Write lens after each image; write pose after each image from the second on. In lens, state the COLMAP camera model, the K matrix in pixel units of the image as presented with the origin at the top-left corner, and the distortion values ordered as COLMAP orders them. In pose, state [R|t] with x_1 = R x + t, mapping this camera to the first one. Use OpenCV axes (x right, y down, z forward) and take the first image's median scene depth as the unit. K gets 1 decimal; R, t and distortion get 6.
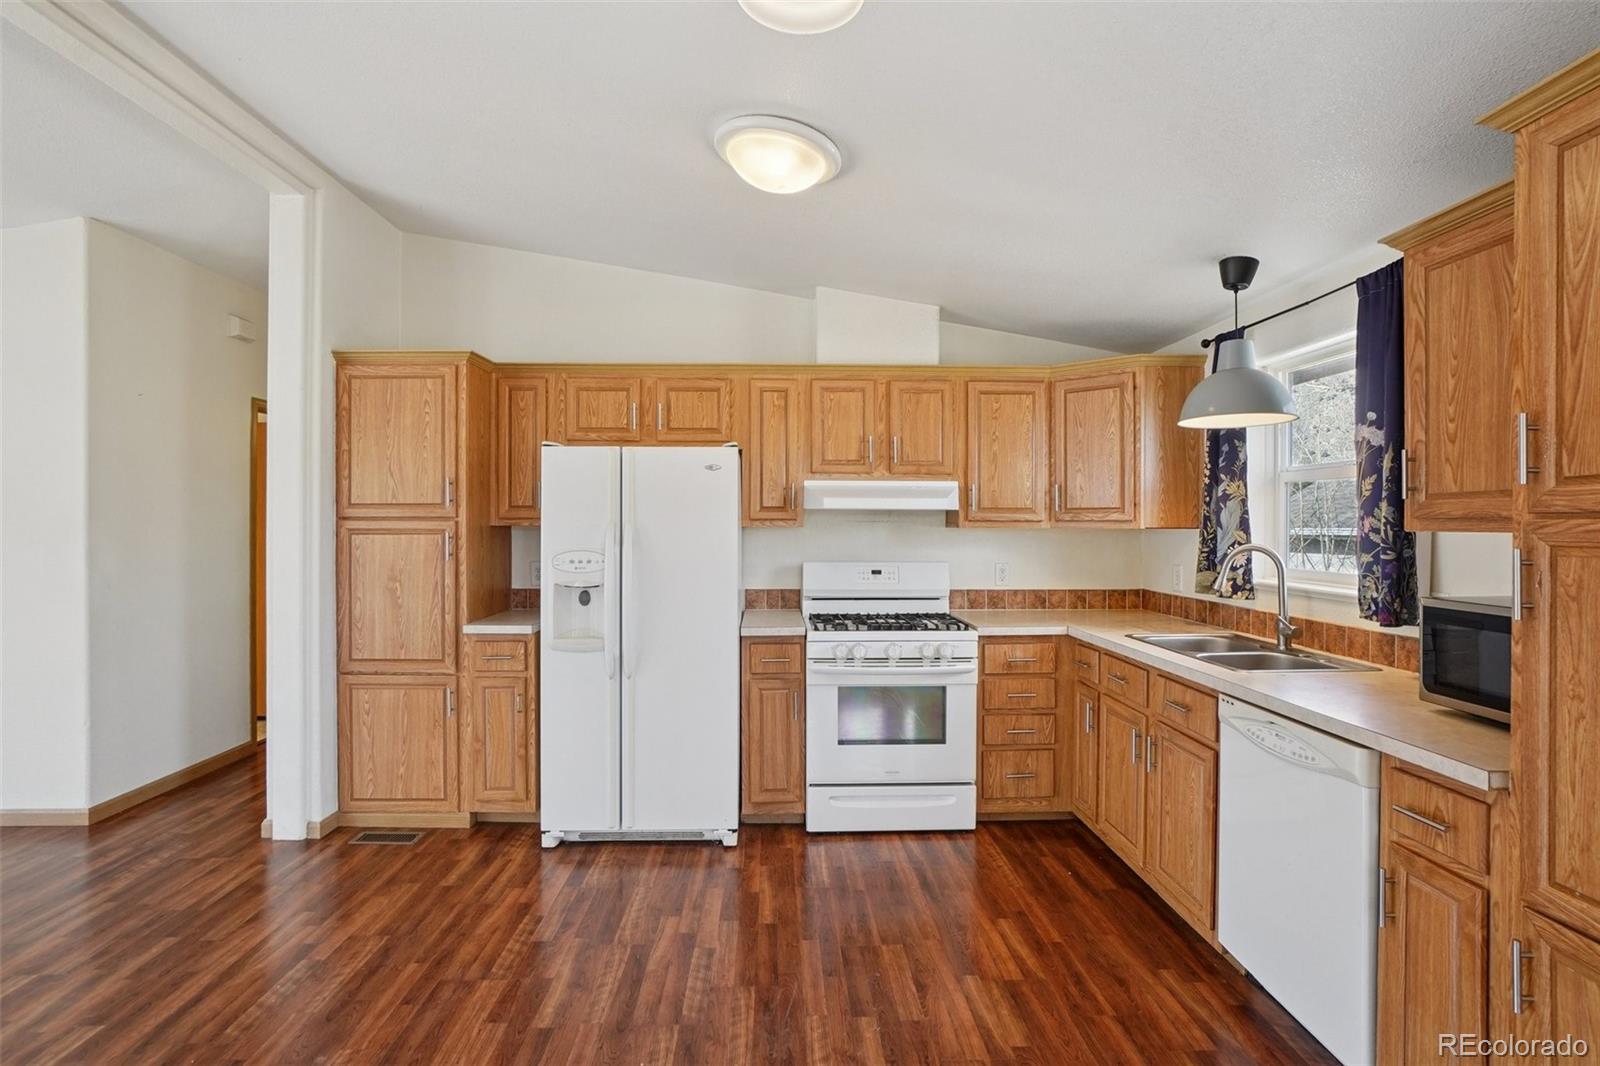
lens RADIAL K [[794.3, 0, 792.8], [0, 794.3, 521.4], [0, 0, 1]] dist [-0.042642, 0.017772]
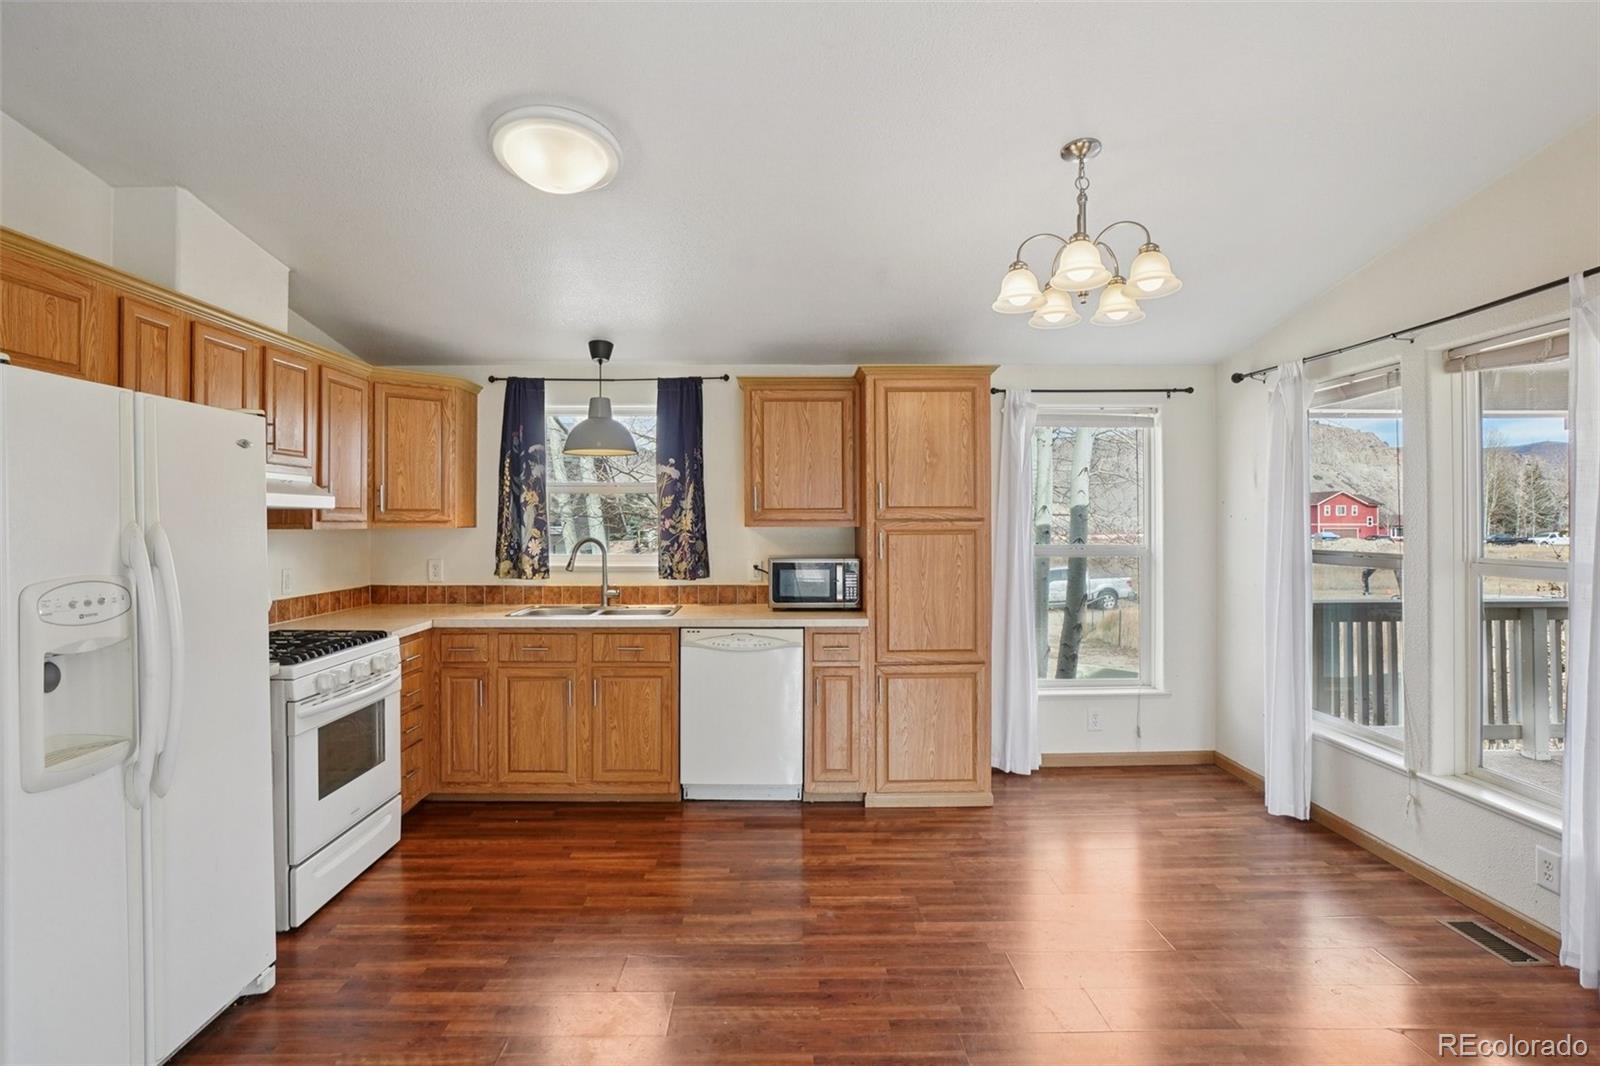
lens RADIAL K [[794.3, 0, 786.5], [0, 794.3, 512.2], [0, 0, 1]] dist [-0.042642, 0.017772]
pose [[0.009404, 0.009242, 0.999913, -0.726054], [0.000902, 0.999957, -0.009251, -0.002881], [-0.999955, 0.000989, 0.009396, 0.513262]]
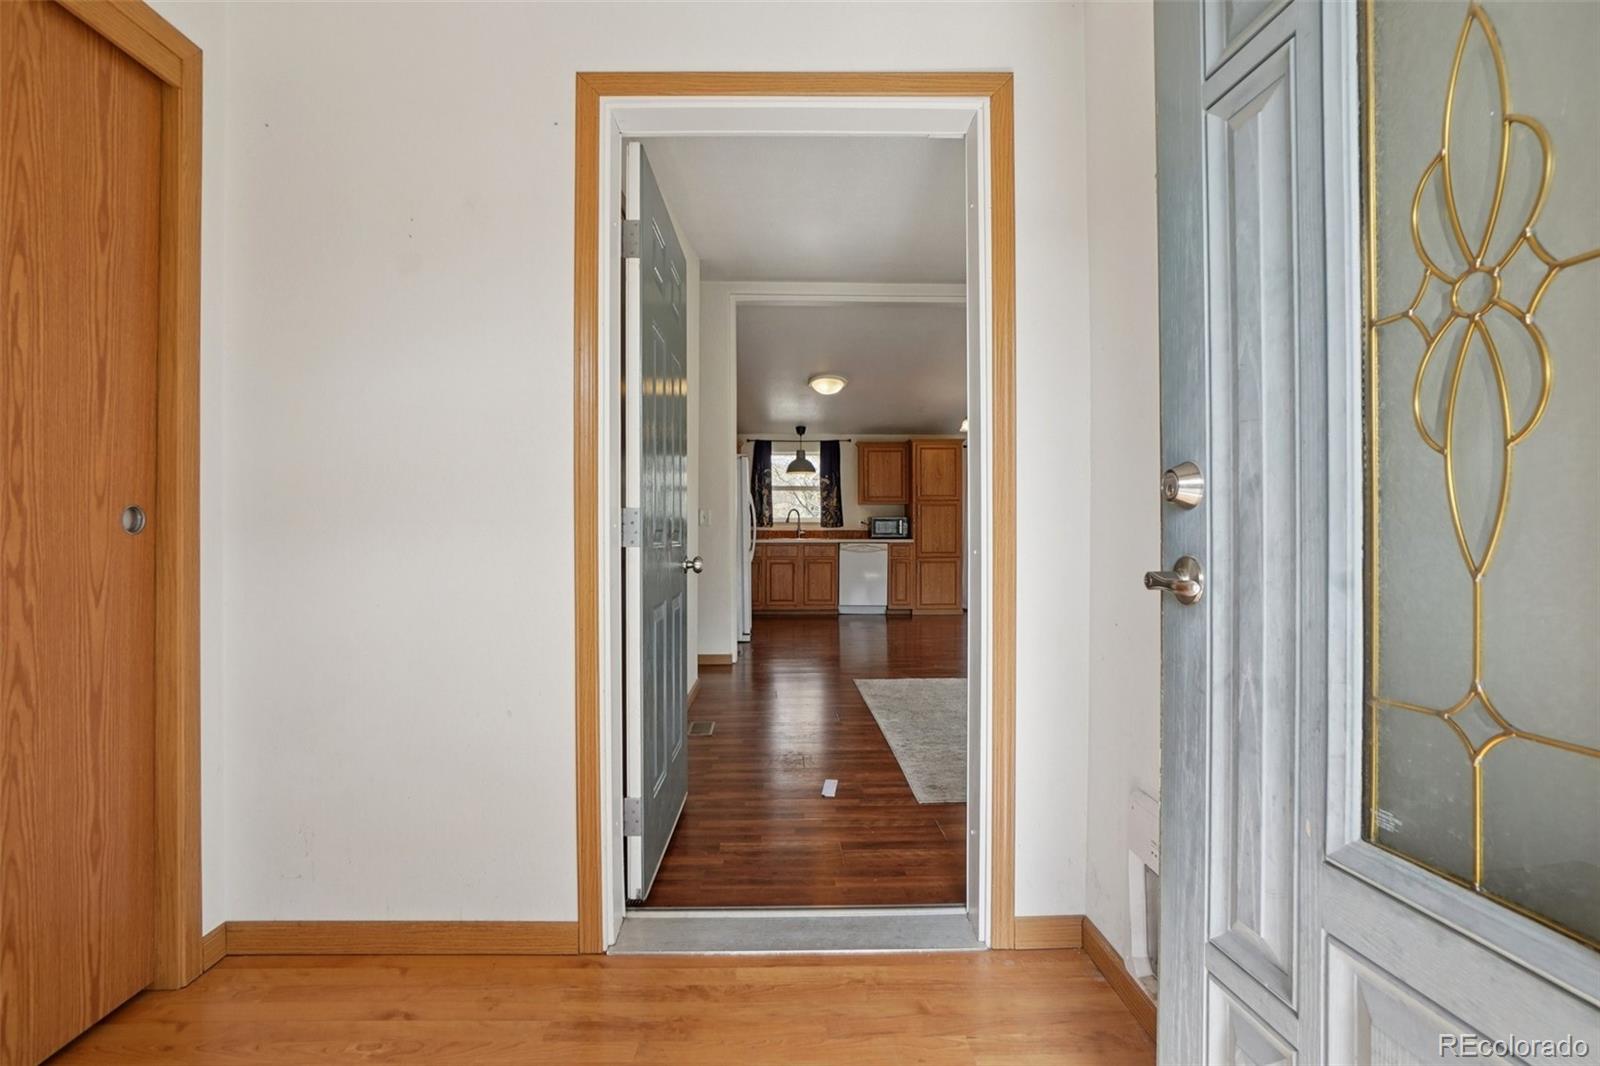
lens RADIAL K [[794.3, 0, 795.1], [0, 794.3, 526.0], [0, 0, 1]] dist [-0.042642, 0.017772]
pose [[-0.006383, 0.004200, 0.999971, -2.382415], [-0.001775, 0.999990, -0.004212, 0.098671], [-0.999978, -0.001802, -0.006376, 0.840059]]
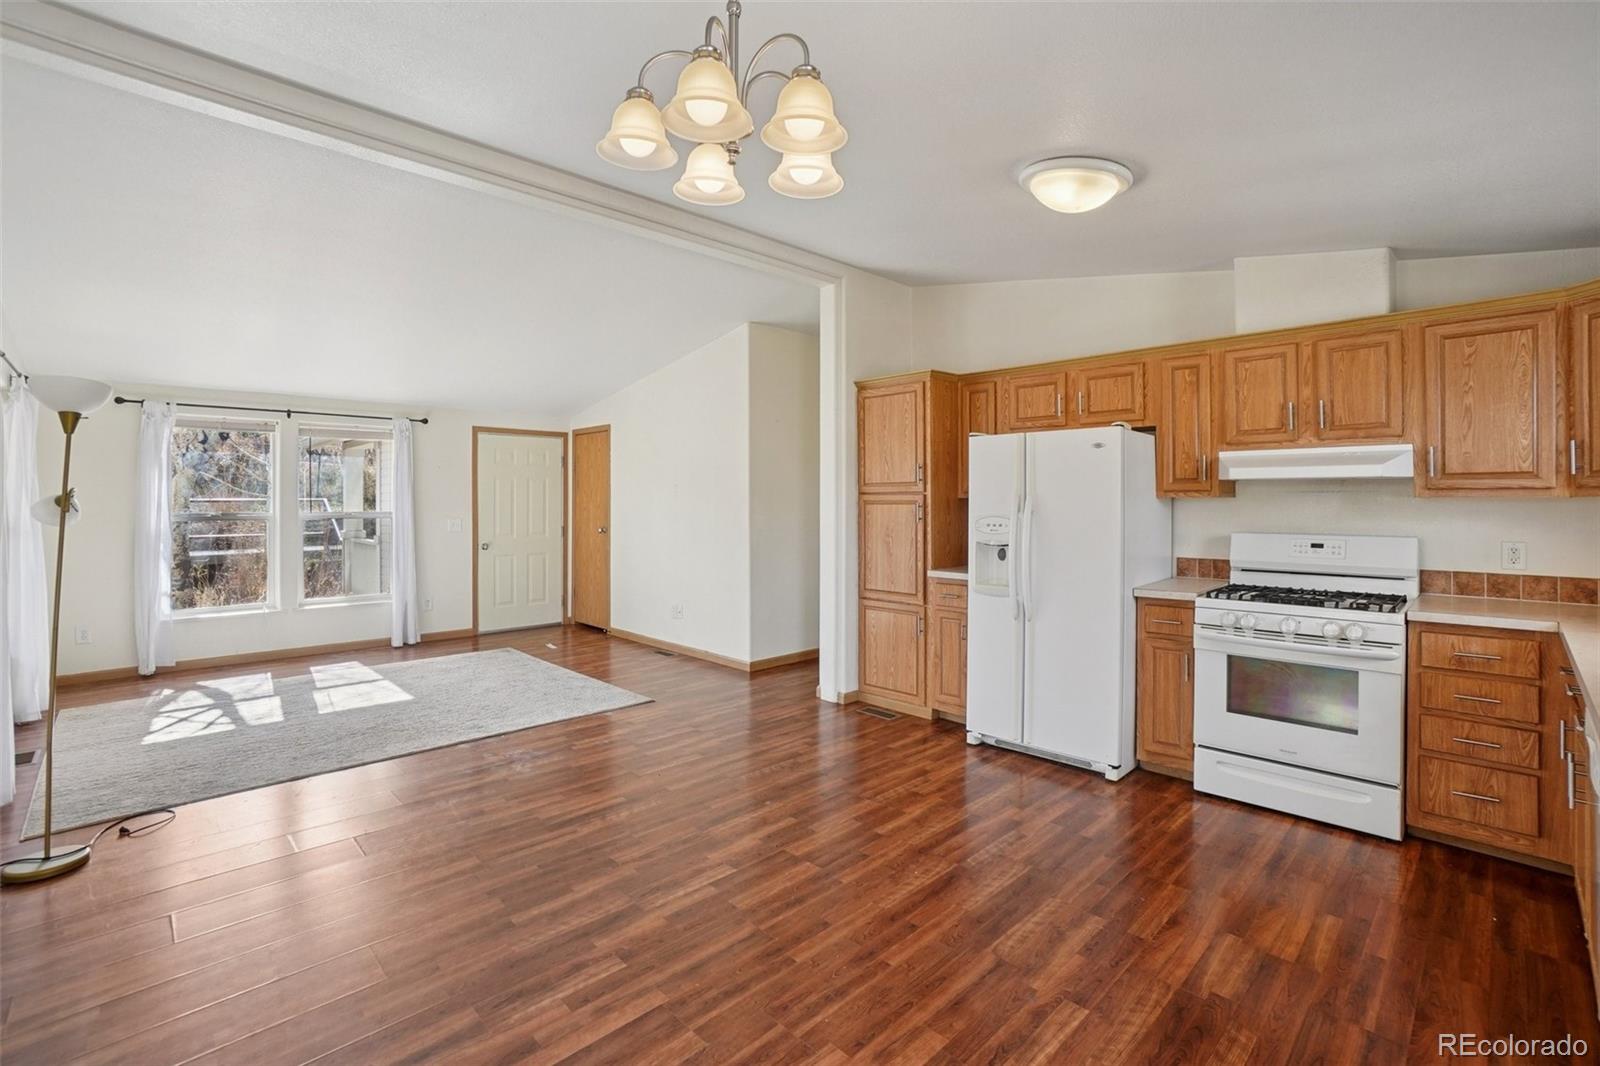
lens RADIAL K [[726.9, 0, 788.0], [0, 726.9, 495.2], [0, 0, 1]] dist [-0.045283, 0.013298]
pose [[0.672824, -0.009146, -0.739746, 0.353627], [0.003978, 0.999954, -0.008745, 0.010754], [0.739792, 0.002942, 0.672829, -0.029741]]
